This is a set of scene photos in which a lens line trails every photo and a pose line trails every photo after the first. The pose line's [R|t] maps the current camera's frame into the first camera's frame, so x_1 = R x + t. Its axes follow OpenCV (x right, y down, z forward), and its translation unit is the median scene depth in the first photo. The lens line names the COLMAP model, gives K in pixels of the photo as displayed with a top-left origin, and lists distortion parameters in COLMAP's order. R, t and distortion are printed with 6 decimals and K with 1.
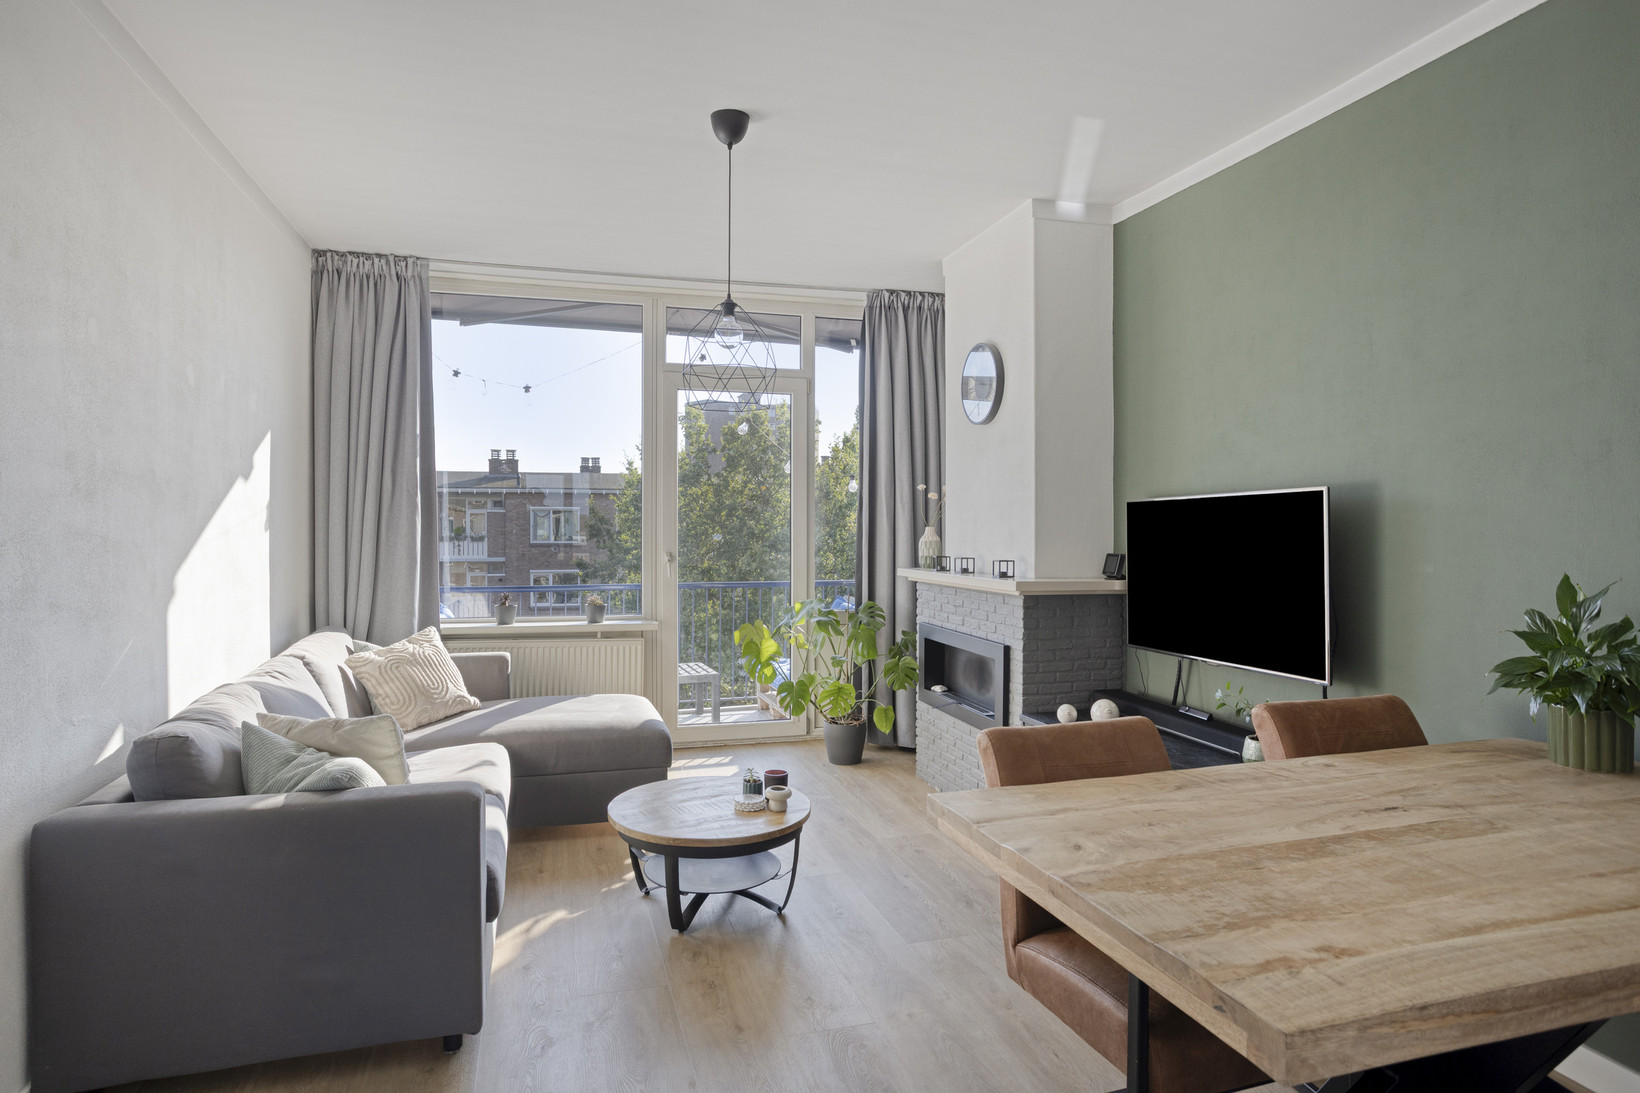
lens RADIAL K [[917.7, 0, 820.0], [0, 917.7, 546.5], [0, 0, 1]] dist [-0.033889, 0.023251]
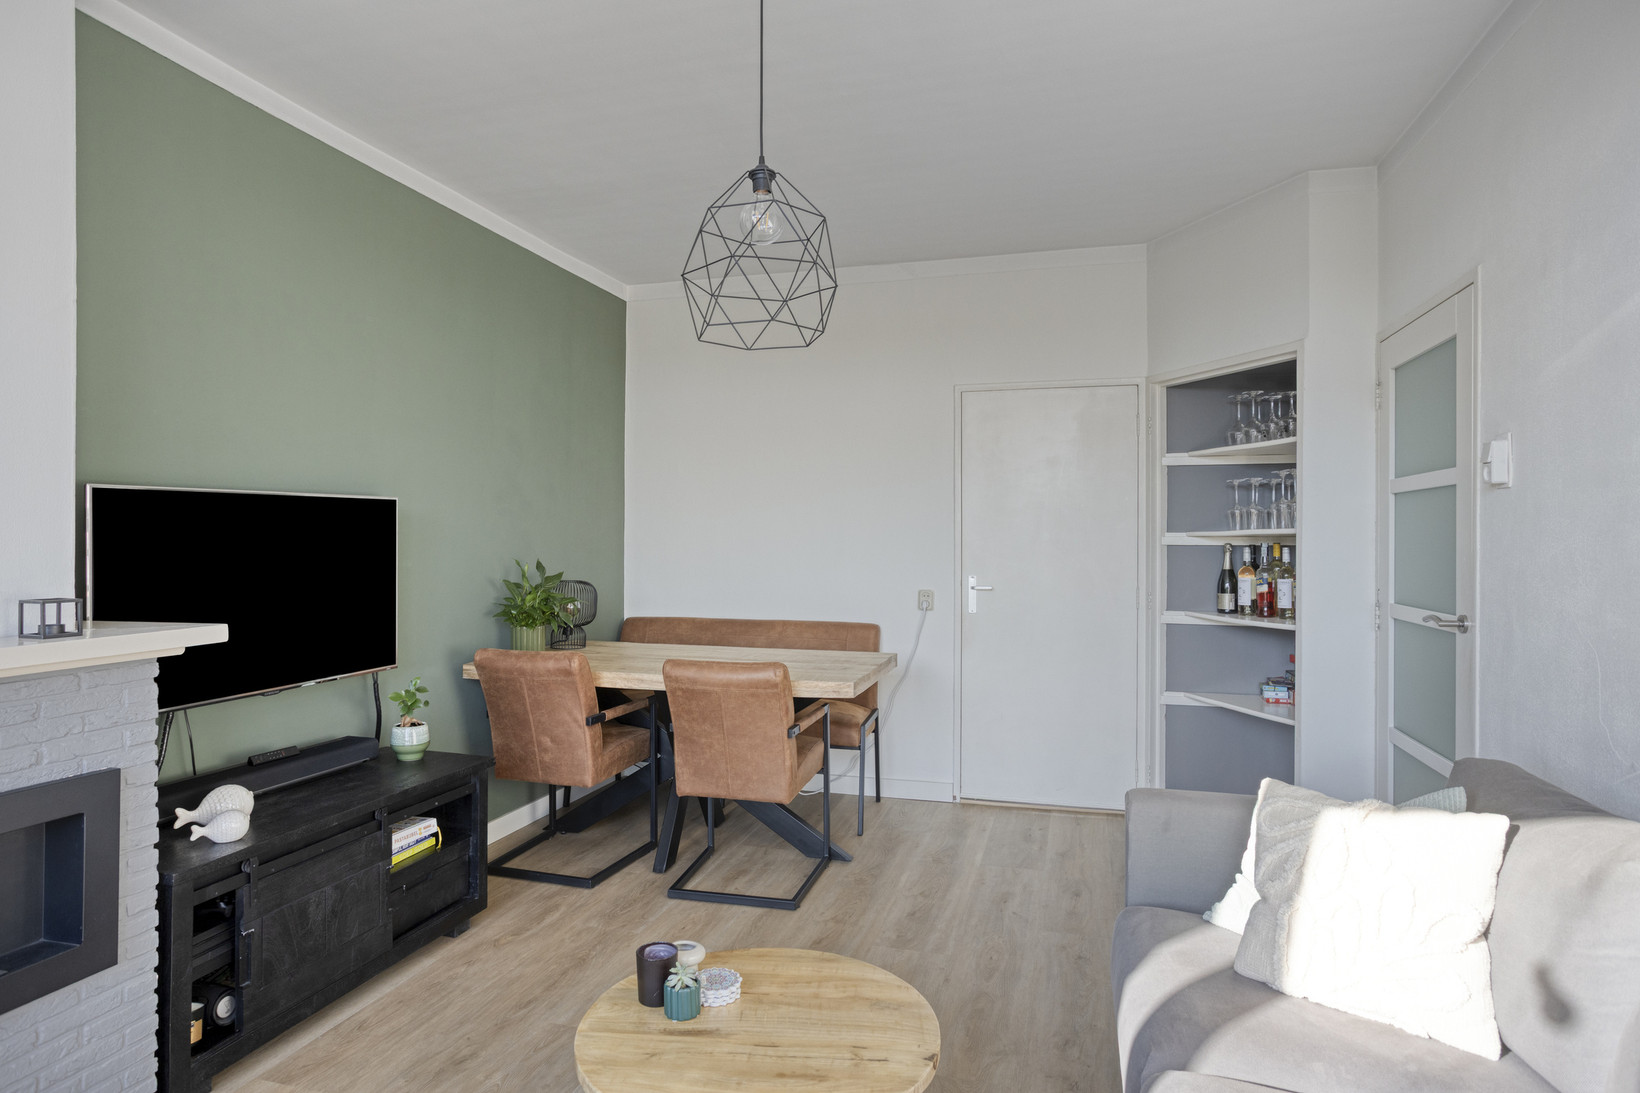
lens RADIAL K [[917.7, 0, 820.0], [0, 917.7, 546.5], [0, 0, 1]] dist [-0.033889, 0.023251]
pose [[-0.848664, -0.009383, 0.528849, -0.294972], [0.005018, 0.999655, 0.025788, -0.017042], [-0.528908, 0.024539, -0.848324, 0.964301]]
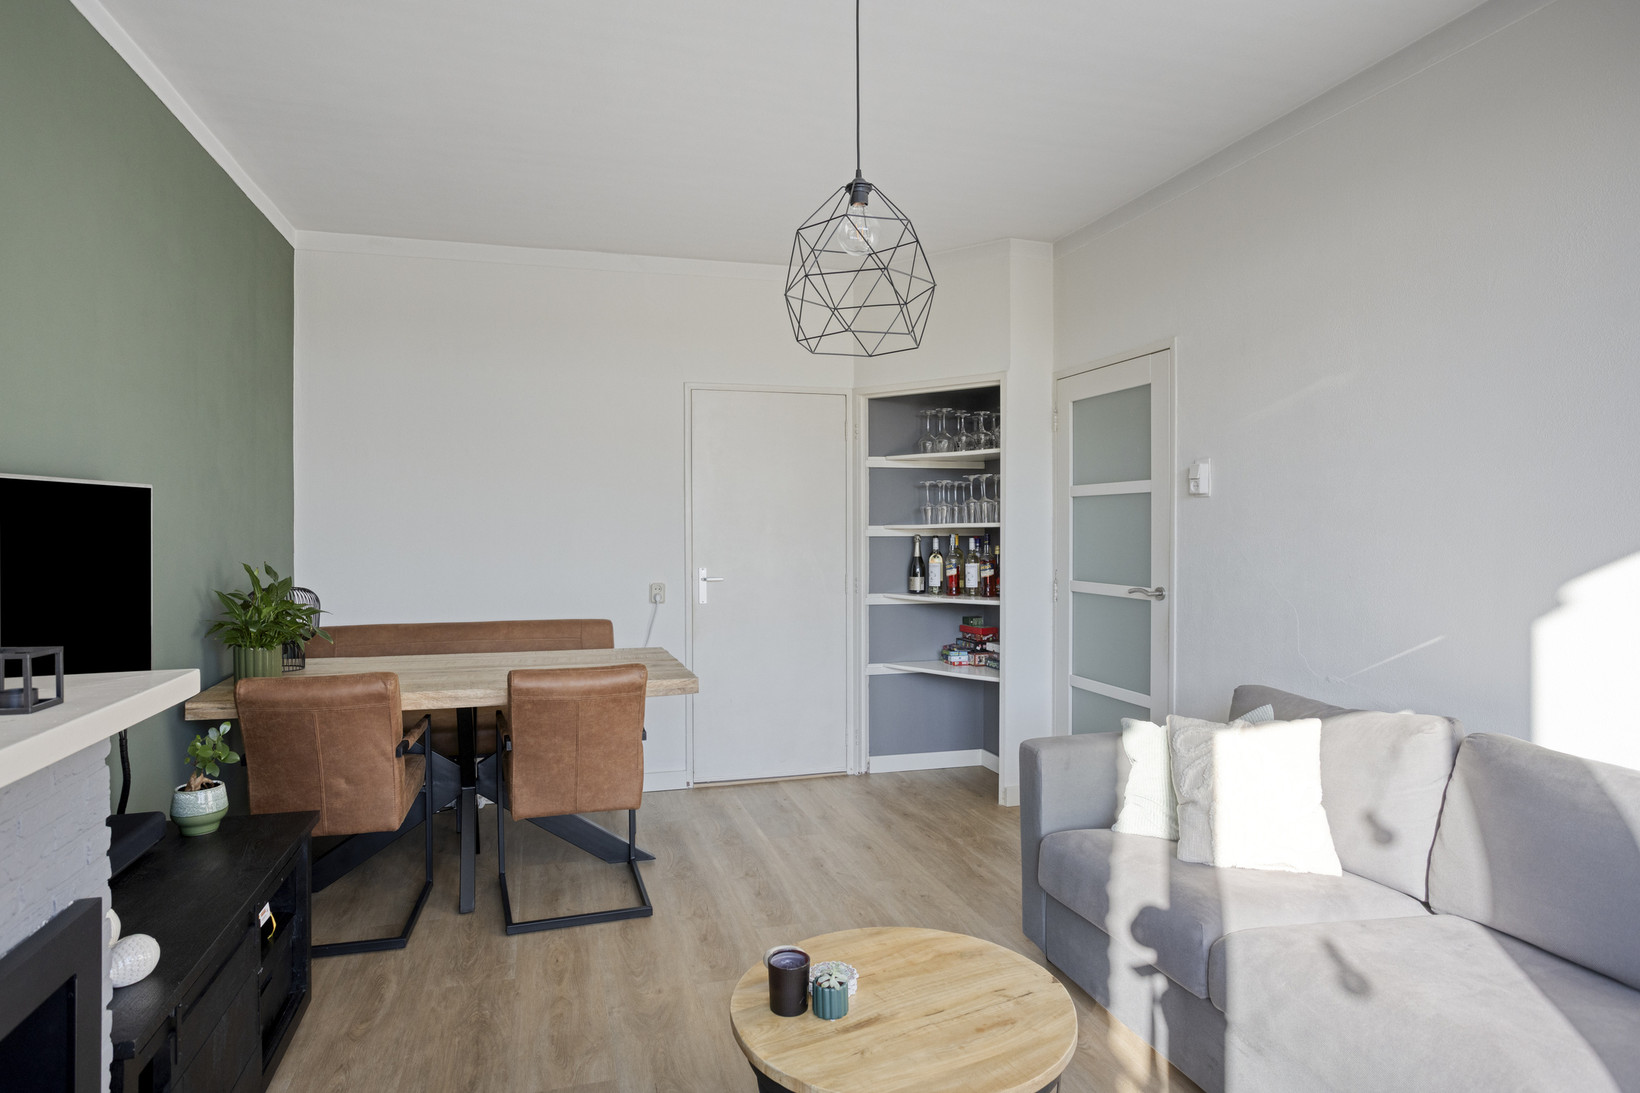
lens RADIAL K [[903.2, 0, 820.7], [0, 903.2, 541.2], [0, 0, 1]] dist [-0.045329, 0.047099]
pose [[-0.999999, -0.000908, -0.000576, -0.044970], [-0.000927, 0.999410, 0.034338, -0.023601], [0.000544, 0.034338, -0.999410, 1.045969]]
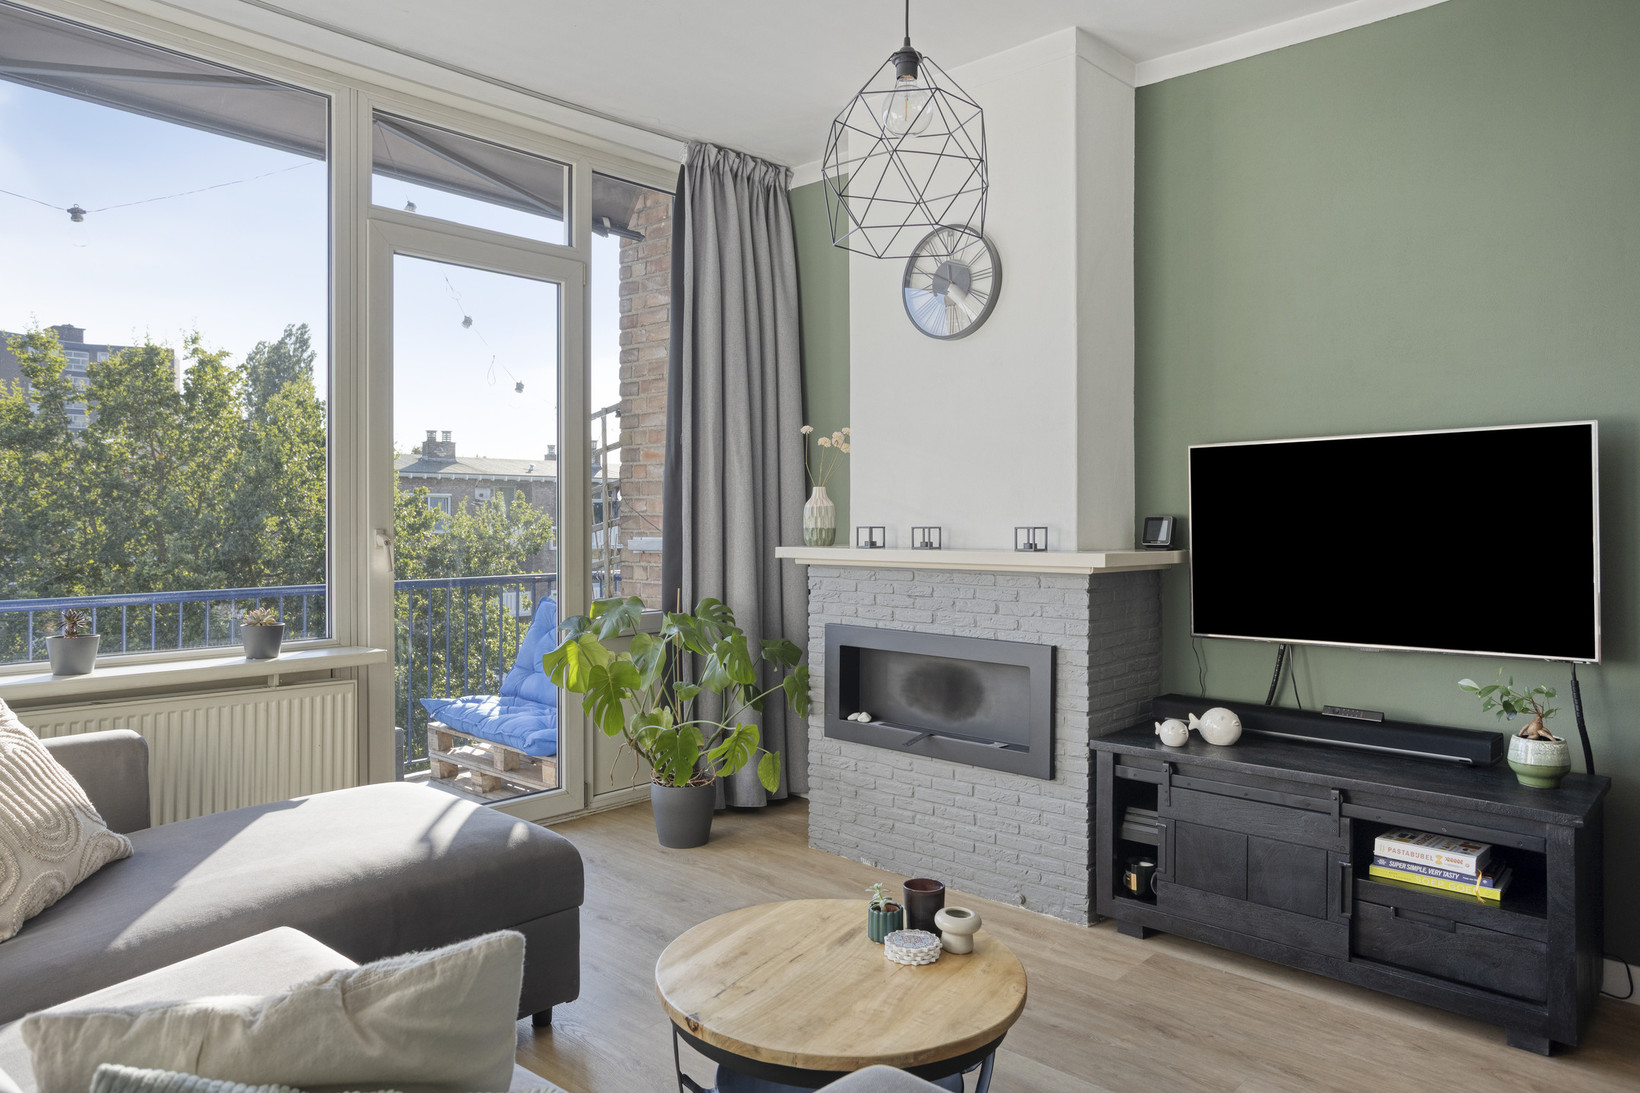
lens RADIAL K [[1071.8, 0, 791.5], [0, 1071.8, 526.4], [0, 0, 1]] dist [-0.005173, -0.001408]
pose [[0.862130, -0.008555, 0.506614, -0.311768], [0.014497, 0.999865, -0.007786, 0.014932], [-0.506479, 0.014057, 0.862138, 0.305598]]
